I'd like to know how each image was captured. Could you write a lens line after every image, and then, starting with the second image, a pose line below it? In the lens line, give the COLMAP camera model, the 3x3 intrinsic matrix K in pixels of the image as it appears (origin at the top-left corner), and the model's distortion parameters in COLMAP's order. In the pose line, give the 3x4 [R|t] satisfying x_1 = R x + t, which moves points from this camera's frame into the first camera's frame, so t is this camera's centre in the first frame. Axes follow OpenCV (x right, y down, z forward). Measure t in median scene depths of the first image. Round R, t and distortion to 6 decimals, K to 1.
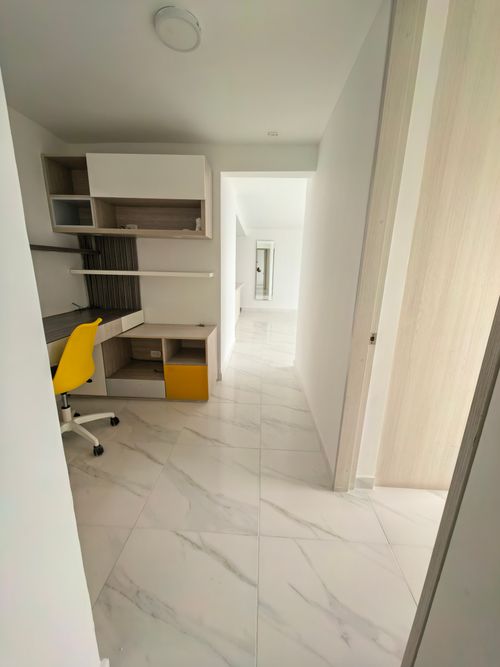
lens RADIAL K [[256.5, 0, 250.0], [0, 256.5, 333.5], [0, 0, 1]] dist [-0.006977, -0.000308]
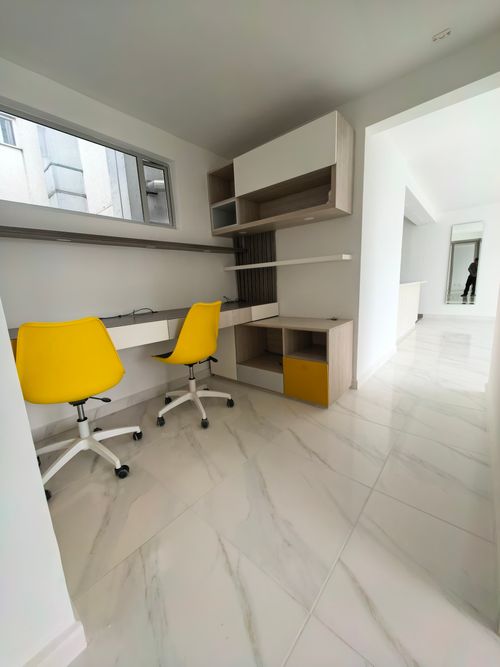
lens RADIAL K [[256.5, 0, 250.0], [0, 256.5, 333.5], [0, 0, 1]] dist [-0.006977, -0.000308]
pose [[0.783138, 0.061177, -0.618831, 0.138681], [-0.088007, 0.996036, -0.012907, 0.059079], [0.615588, 0.064570, 0.785418, 0.186117]]
